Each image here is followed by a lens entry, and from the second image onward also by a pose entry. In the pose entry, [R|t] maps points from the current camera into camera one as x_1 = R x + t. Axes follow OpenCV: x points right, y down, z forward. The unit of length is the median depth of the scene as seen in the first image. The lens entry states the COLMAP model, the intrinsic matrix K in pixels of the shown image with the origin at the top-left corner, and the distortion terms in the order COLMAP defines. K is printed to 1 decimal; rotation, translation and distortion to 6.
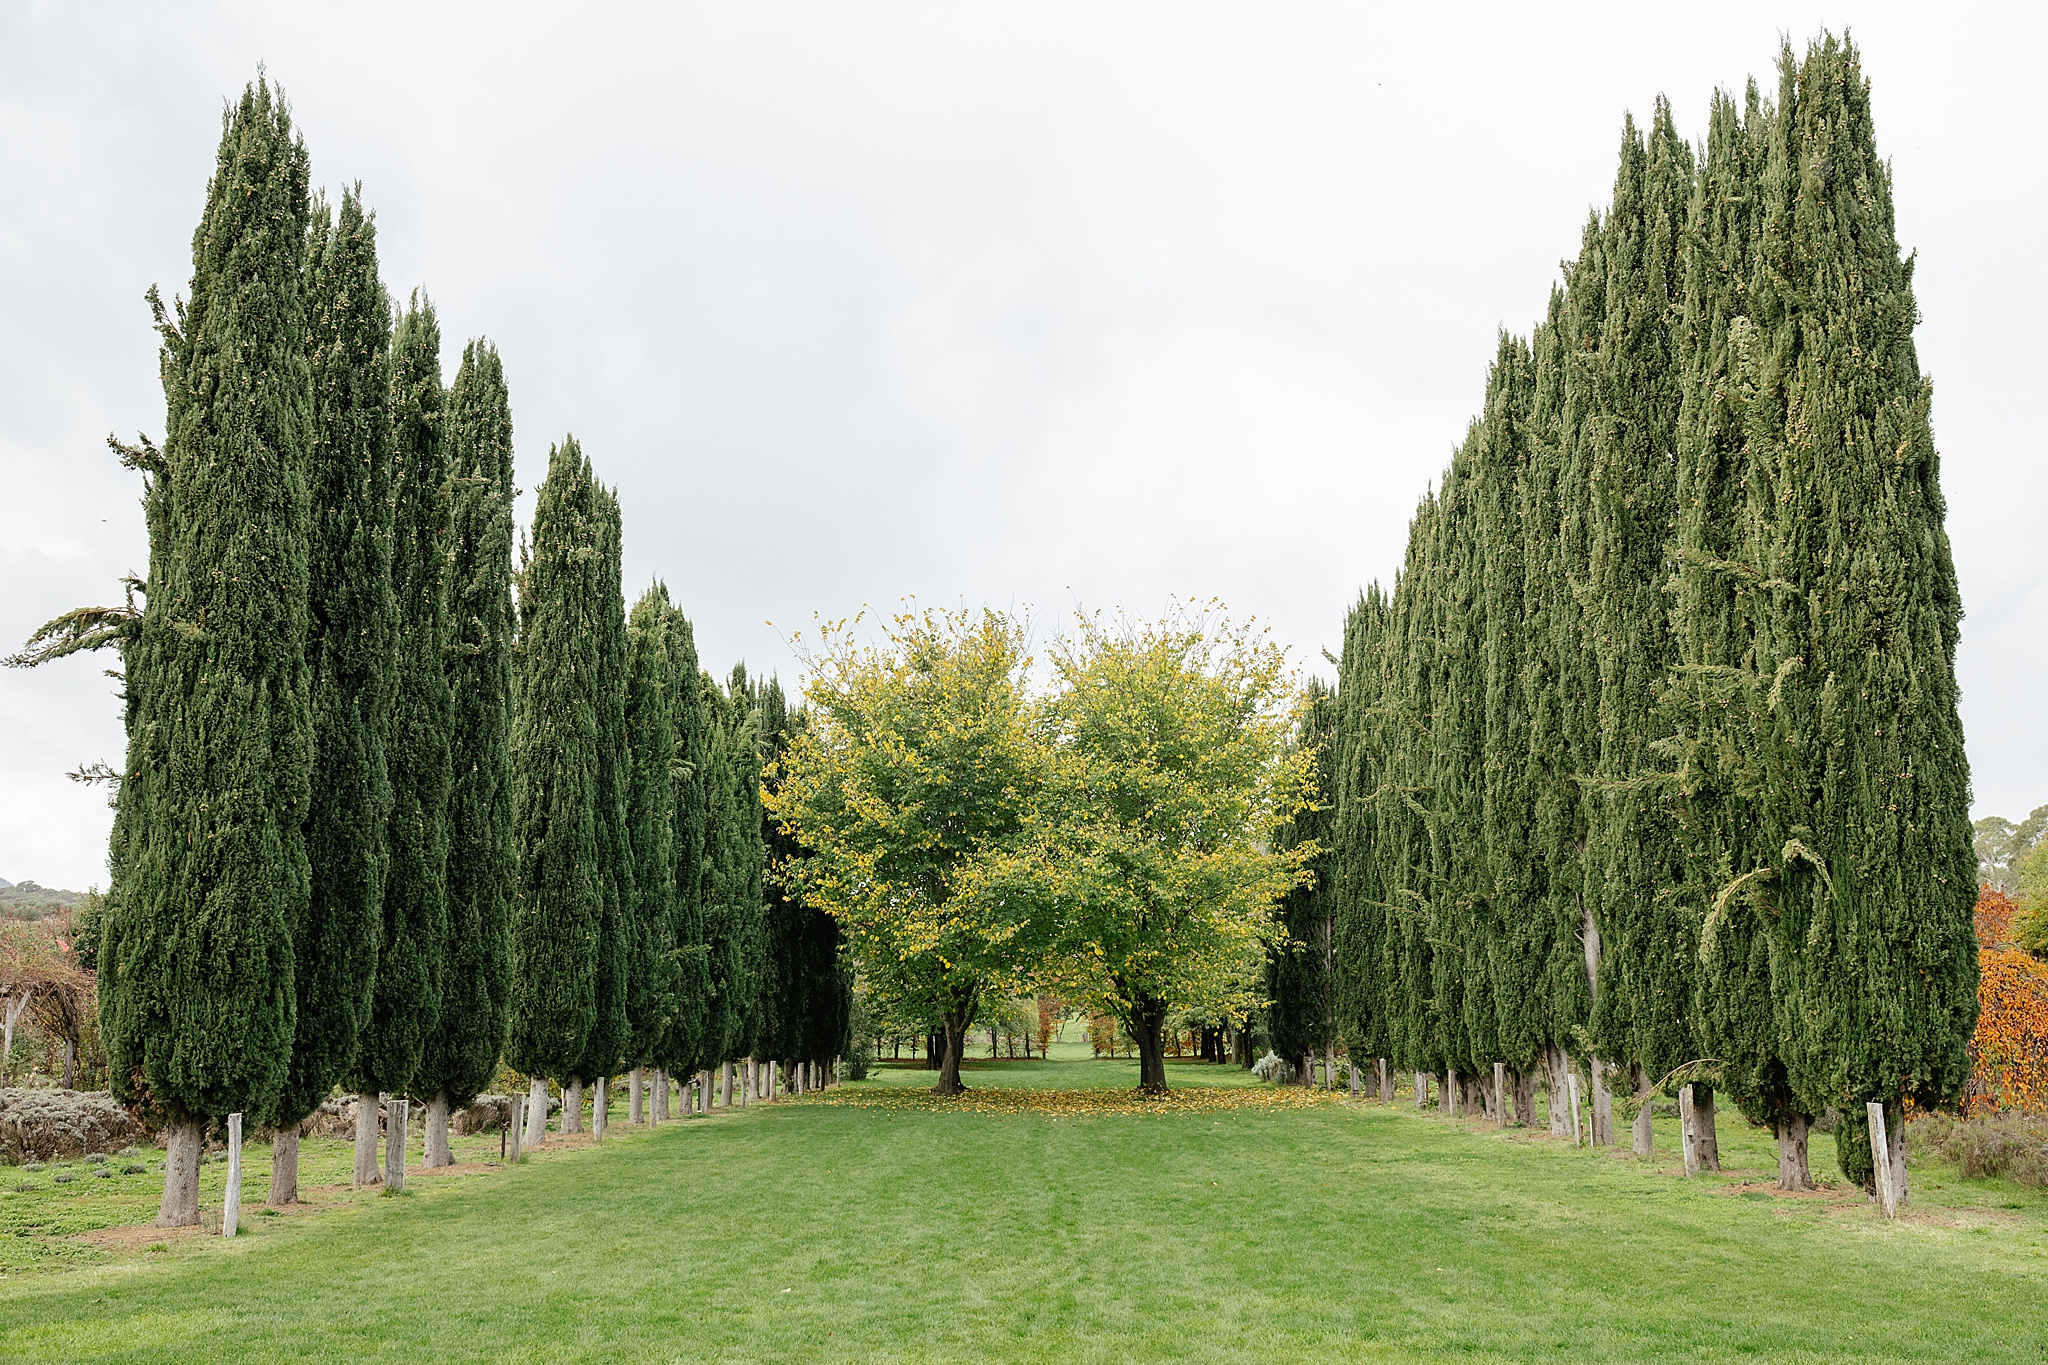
lens RADIAL K [[2060.6, 0, 1024.7], [0, 2060.6, 694.0], [0, 0, 1]] dist [0.017066, 0.000000]
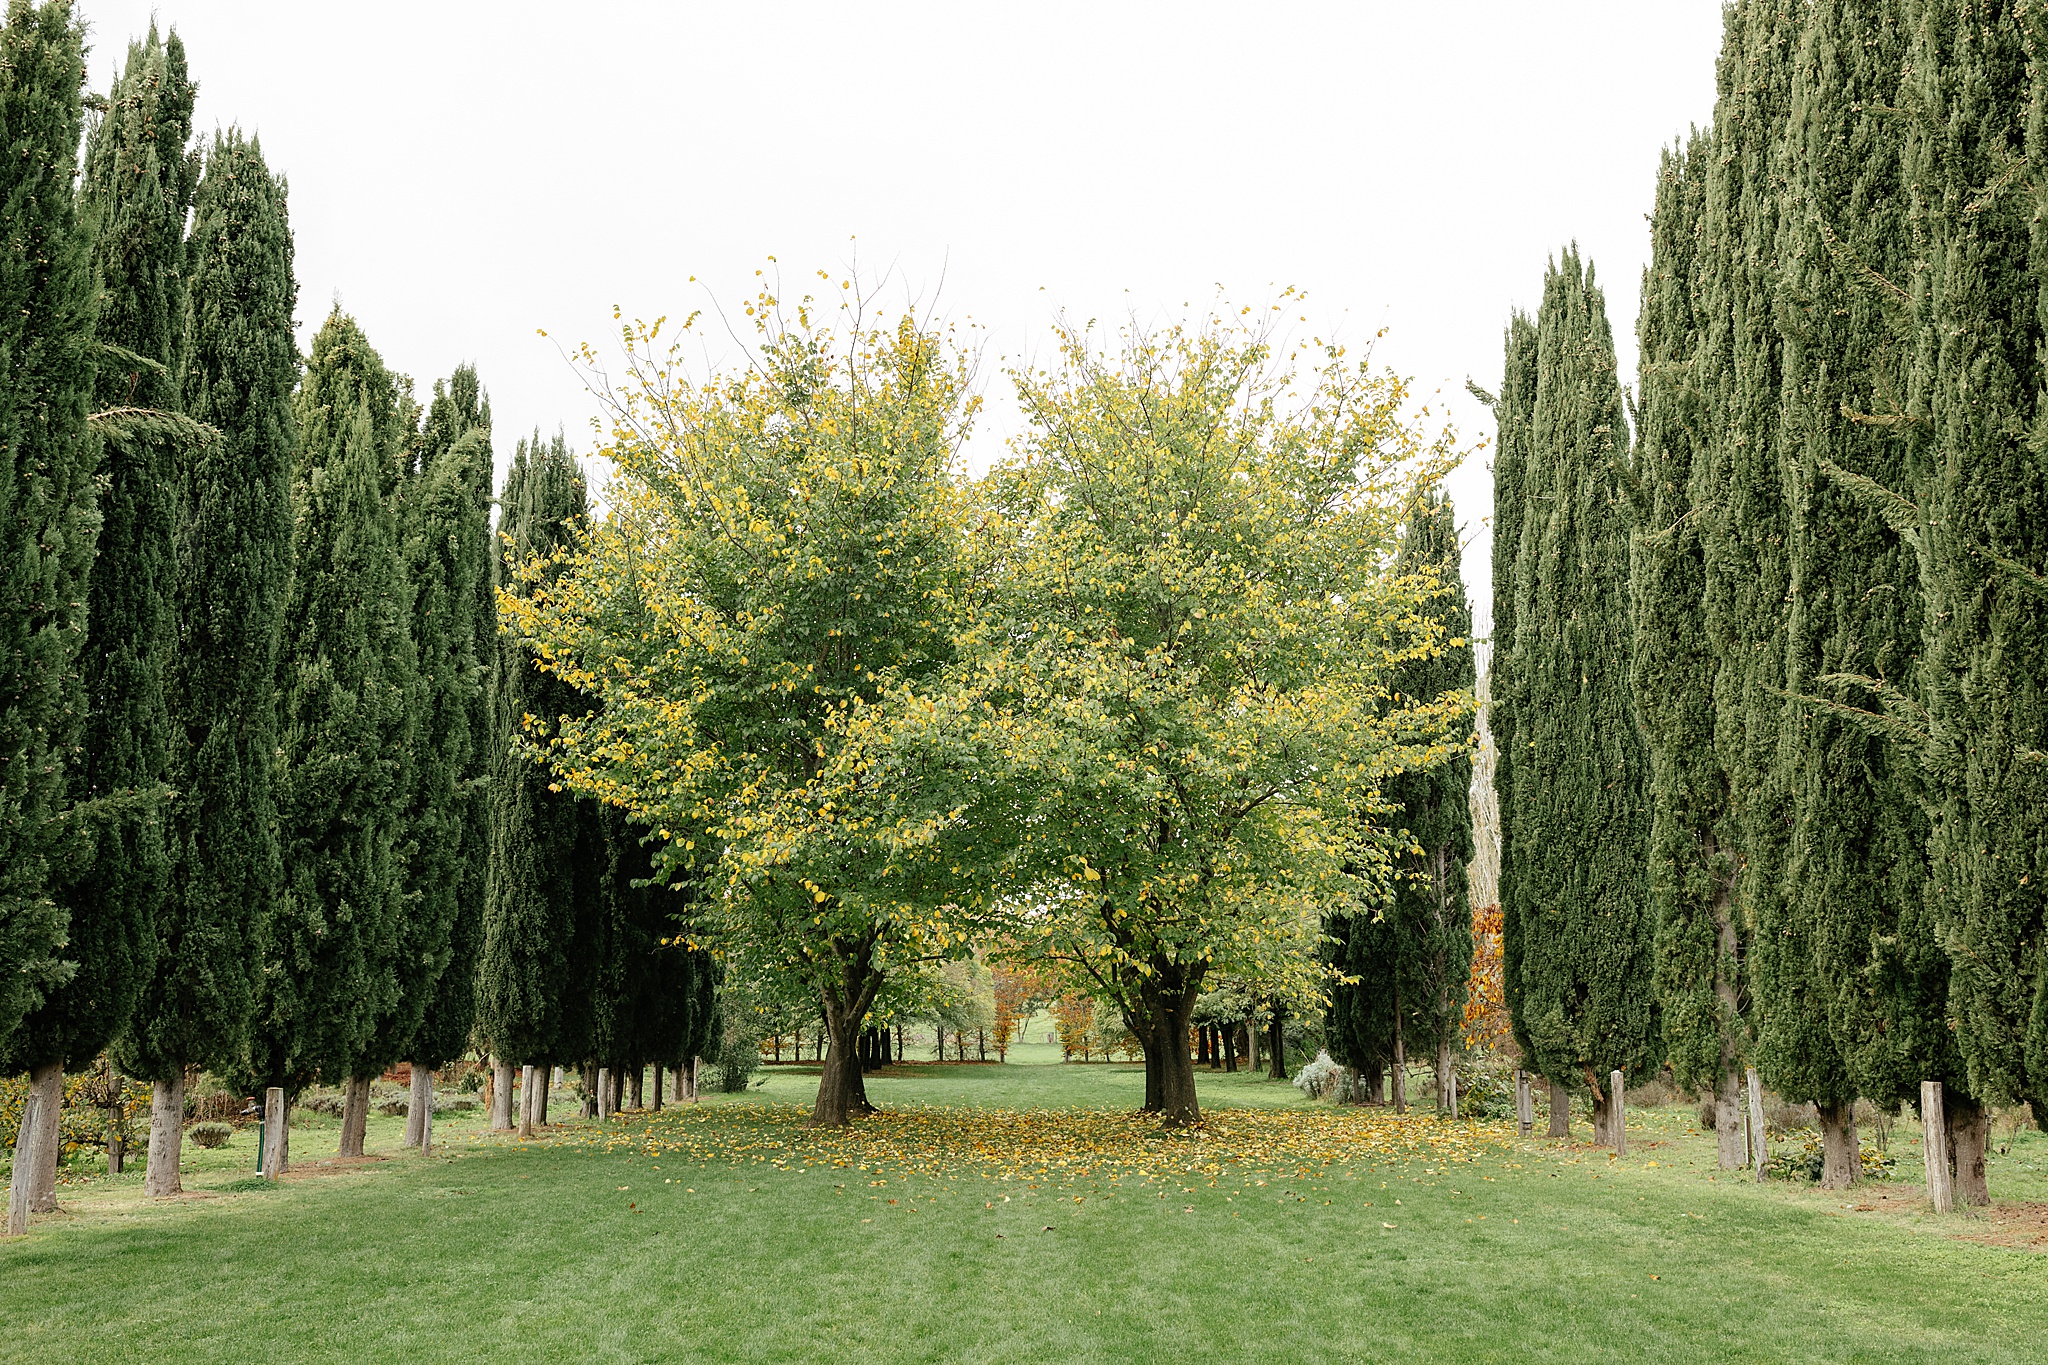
lens RADIAL K [[2060.6, 0, 1021.6], [0, 2060.6, 671.0], [0, 0, 1]] dist [0.017066, 0.000000]
pose [[0.999841, 0.010241, 0.014593, 0.007921], [-0.010068, 0.999878, -0.011910, 0.072581], [-0.014714, 0.011762, 0.999823, 0.416341]]
